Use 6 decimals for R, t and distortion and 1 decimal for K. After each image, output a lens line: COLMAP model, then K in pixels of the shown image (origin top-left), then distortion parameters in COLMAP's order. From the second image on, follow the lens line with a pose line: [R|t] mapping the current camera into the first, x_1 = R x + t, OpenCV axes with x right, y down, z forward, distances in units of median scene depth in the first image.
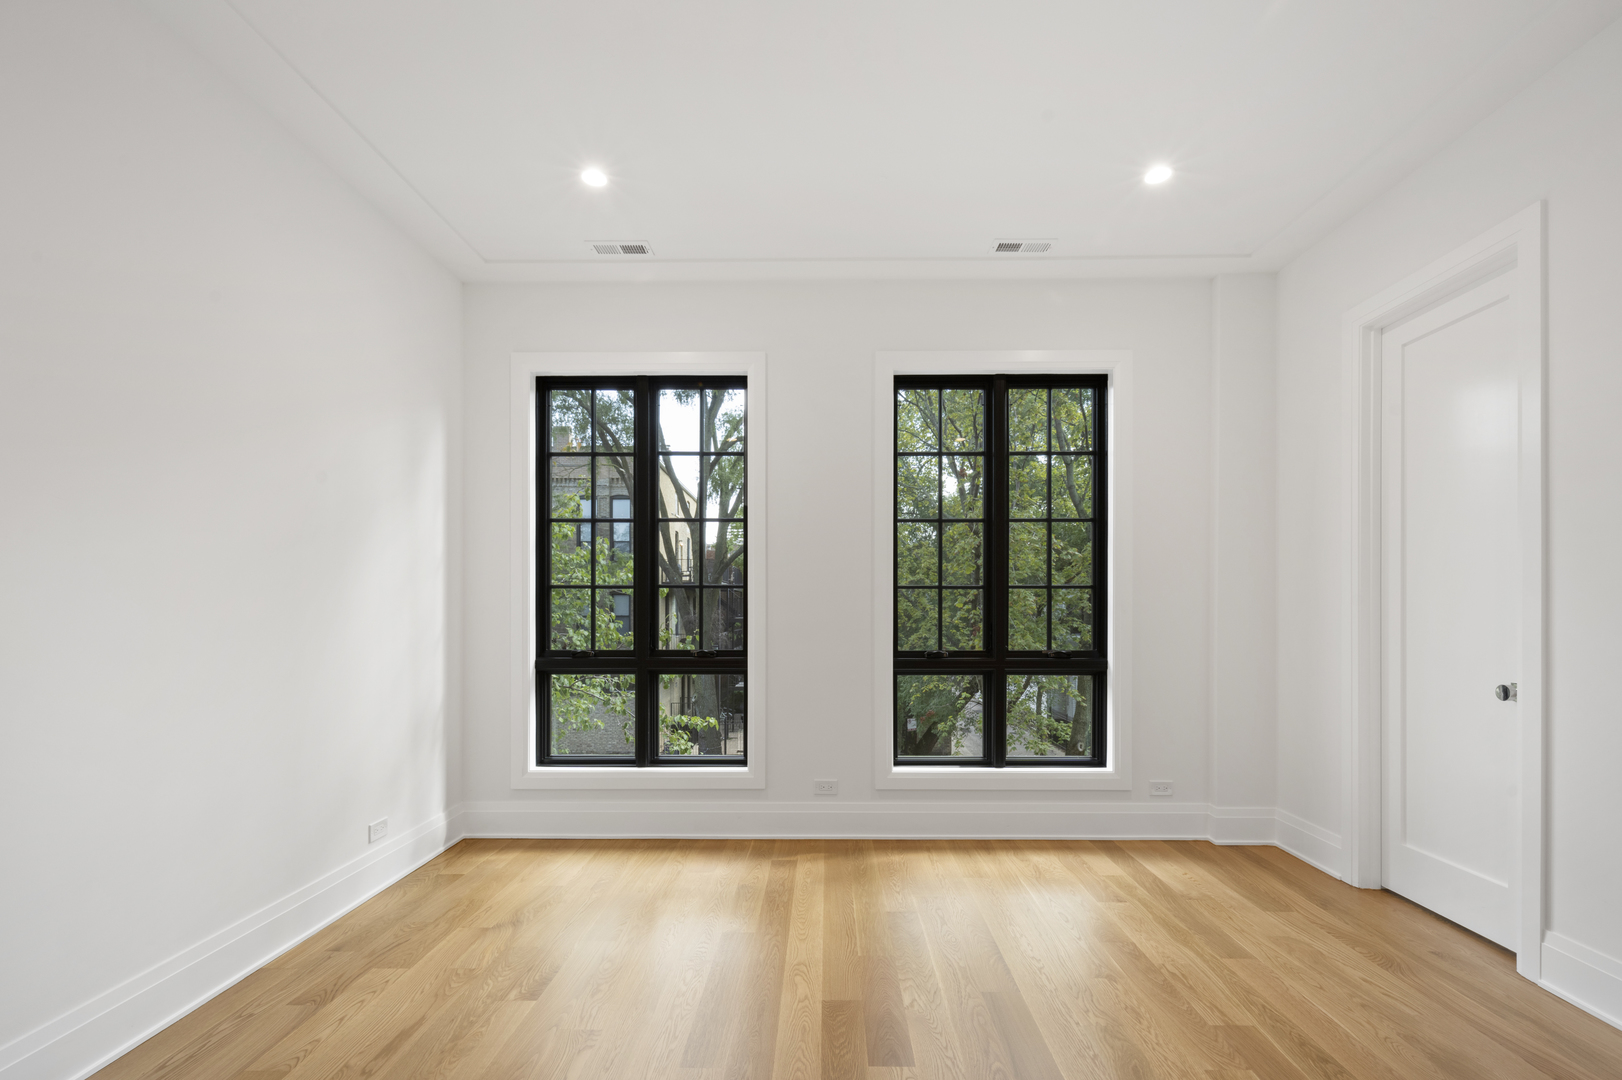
lens RADIAL K [[717.8, 0, 818.3], [0, 717.8, 601.2], [0, 0, 1]] dist [0.001773, -0.000084]
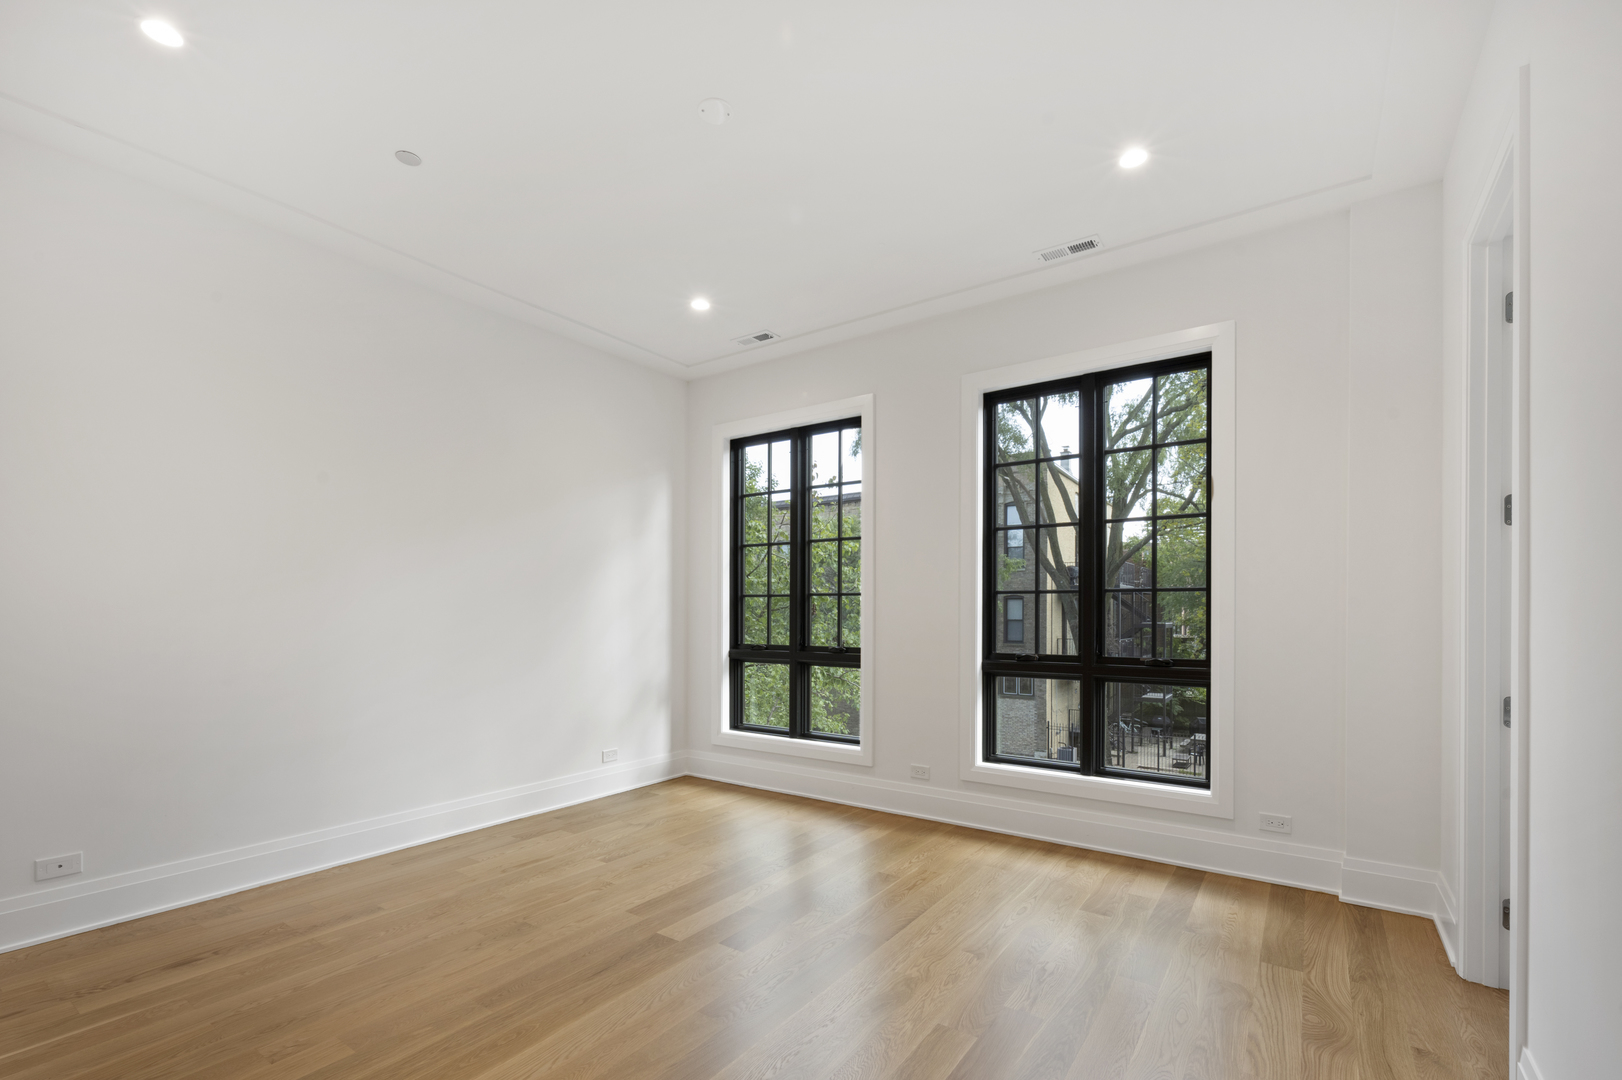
lens RADIAL K [[705.4, 0, 810.5], [0, 705.4, 613.3], [0, 0, 1]] dist [-0.000697, -0.000318]
pose [[0.822912, 0.000646, -0.568168, 0.499126], [0.004895, 0.999954, 0.008226, 0.000725], [0.568148, -0.009550, 0.822871, -0.003619]]
